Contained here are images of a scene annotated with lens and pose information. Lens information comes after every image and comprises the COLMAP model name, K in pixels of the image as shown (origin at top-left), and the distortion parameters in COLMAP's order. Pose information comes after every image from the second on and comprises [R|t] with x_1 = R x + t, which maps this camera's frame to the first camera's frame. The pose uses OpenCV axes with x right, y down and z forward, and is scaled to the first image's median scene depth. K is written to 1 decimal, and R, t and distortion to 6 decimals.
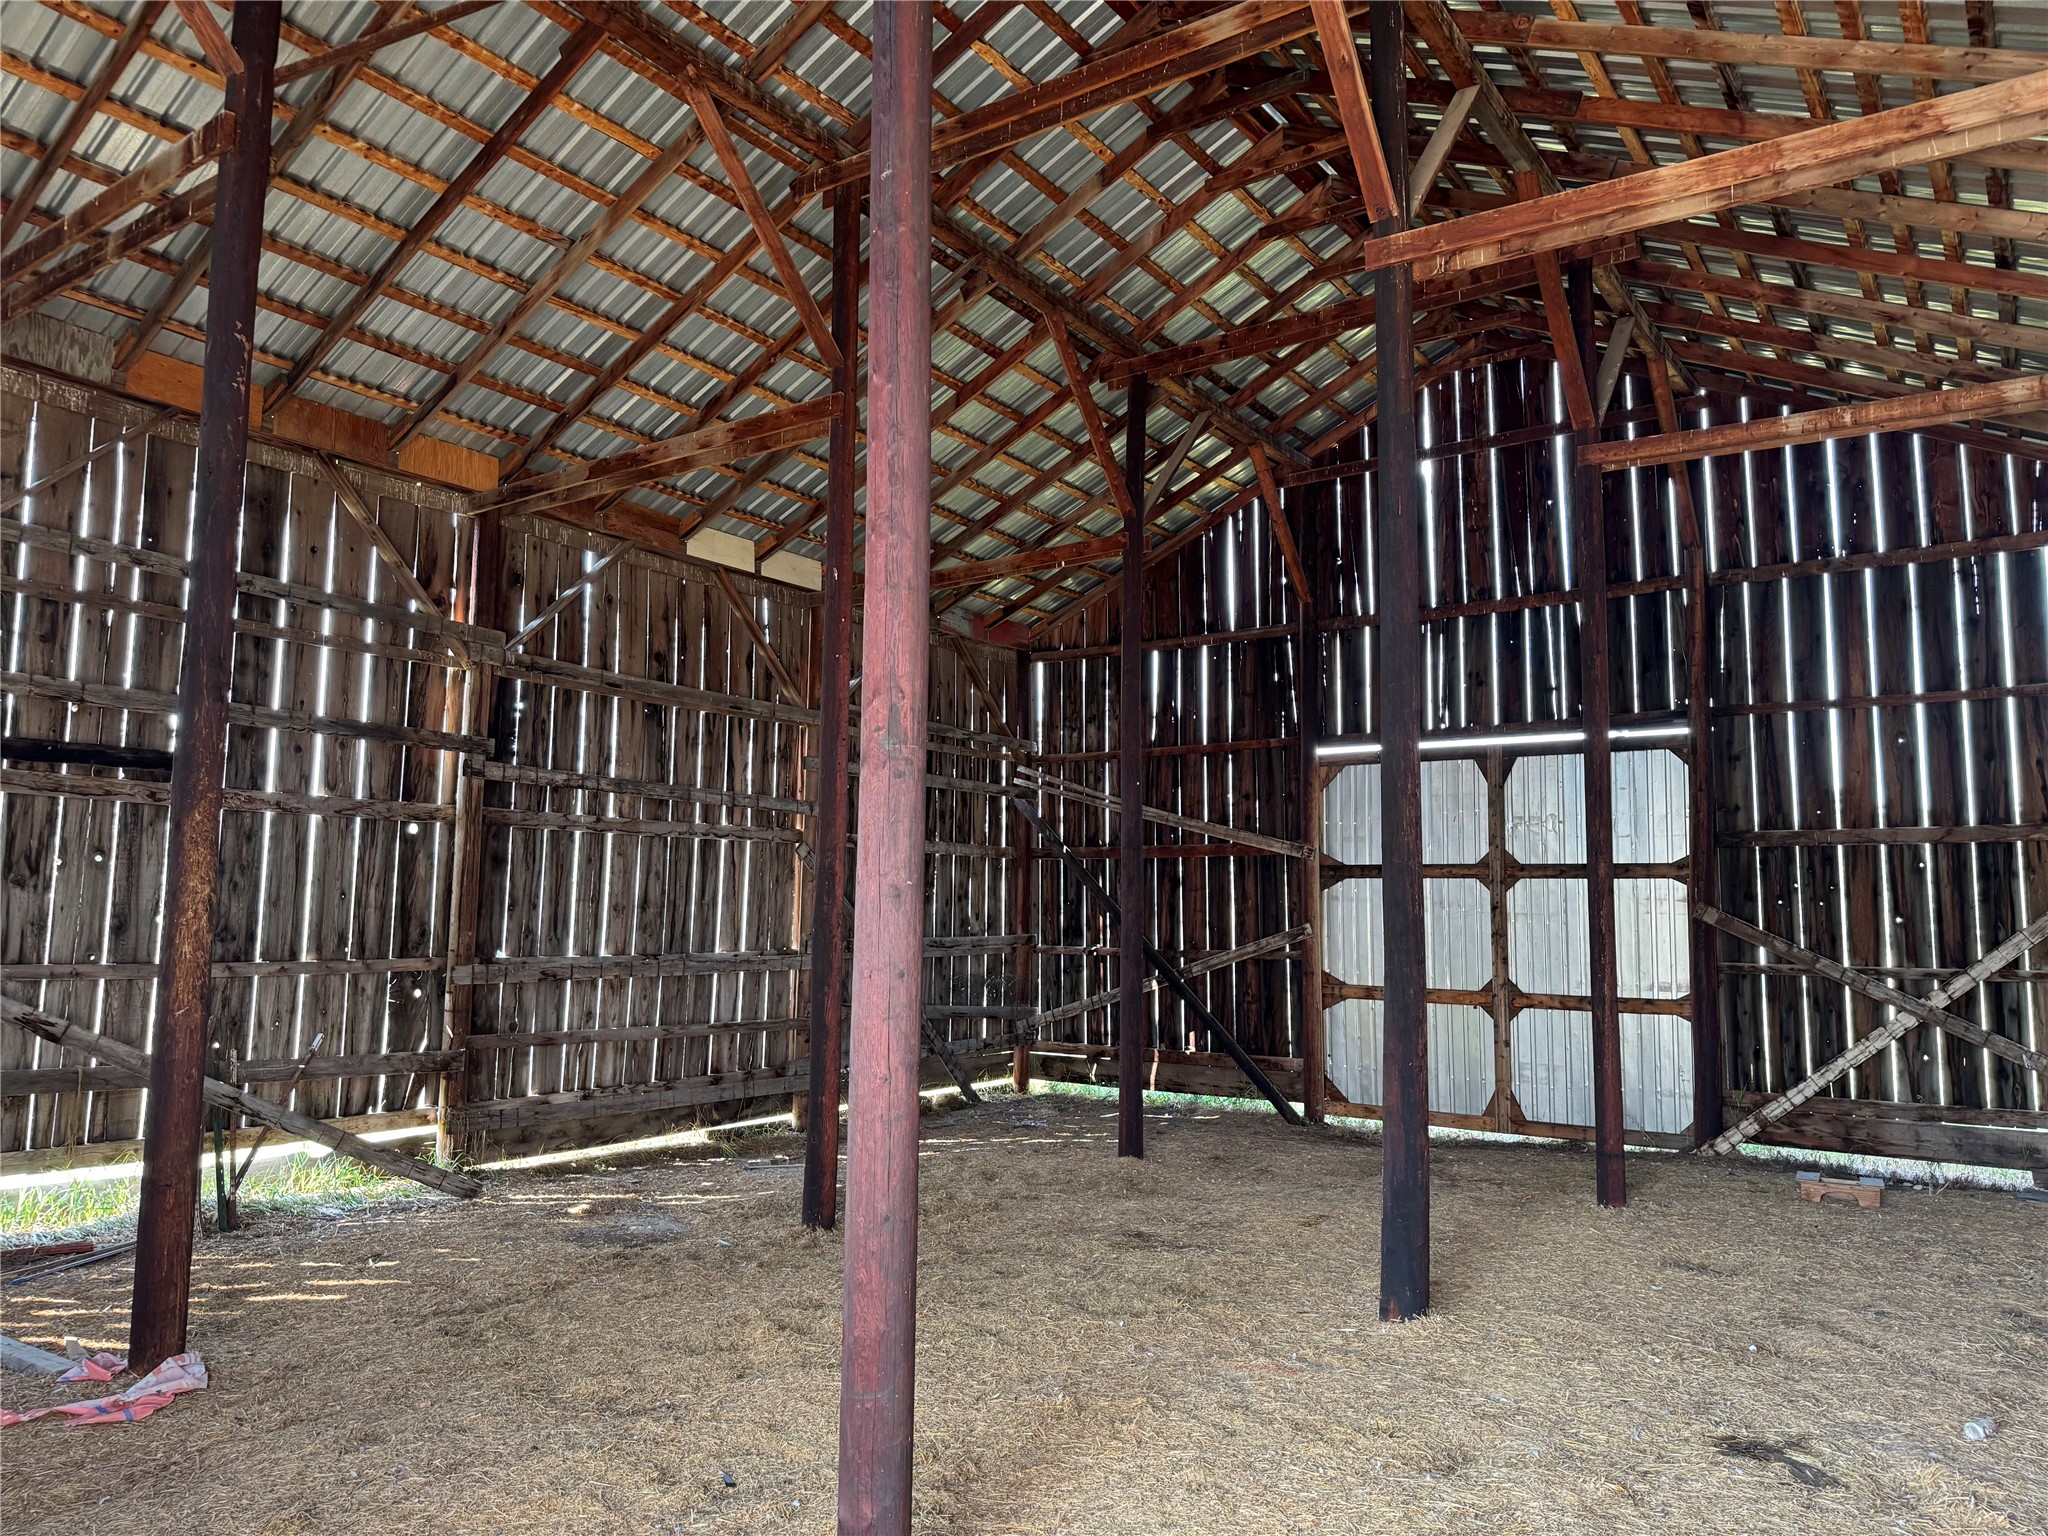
lens RADIAL K [[1404.0, 0, 1029.0], [0, 1404.0, 765.7], [0, 0, 1]] dist [0.001371, -0.009907]
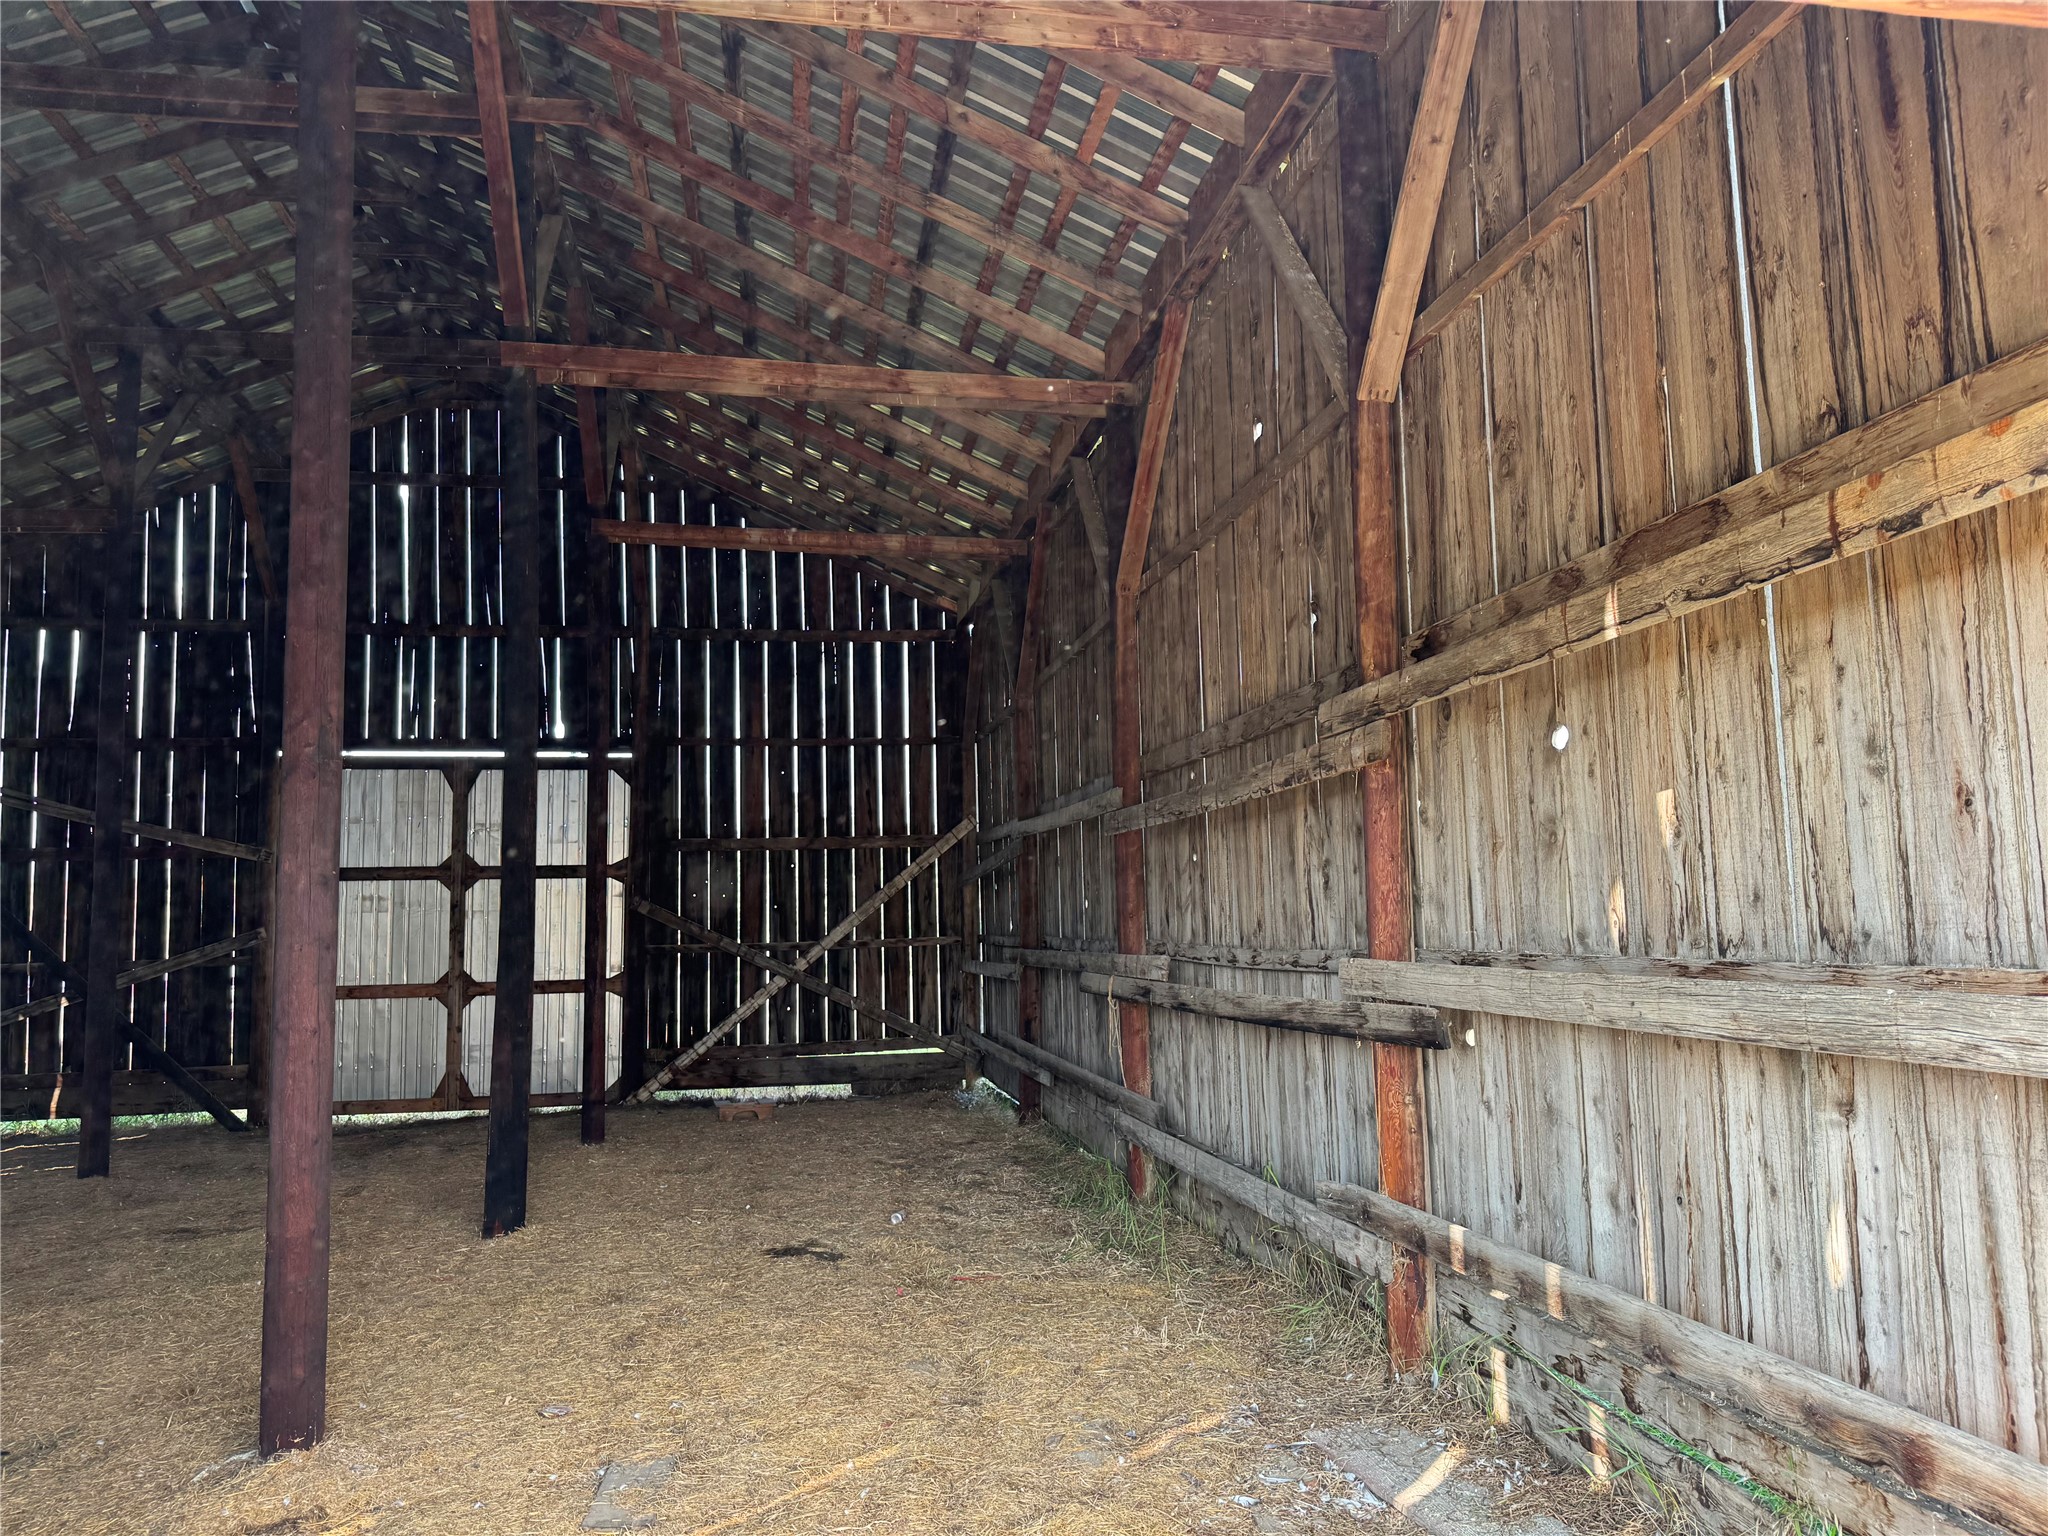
lens RADIAL K [[1404.0, 0, 1018.5], [0, 1404.0, 774.5], [0, 0, 1]] dist [0.001371, -0.009907]
pose [[0.697891, 0.044025, 0.714850, -0.172489], [-0.046041, 0.998802, -0.016564, -0.004445], [-0.714723, -0.021352, 0.699082, -0.091760]]
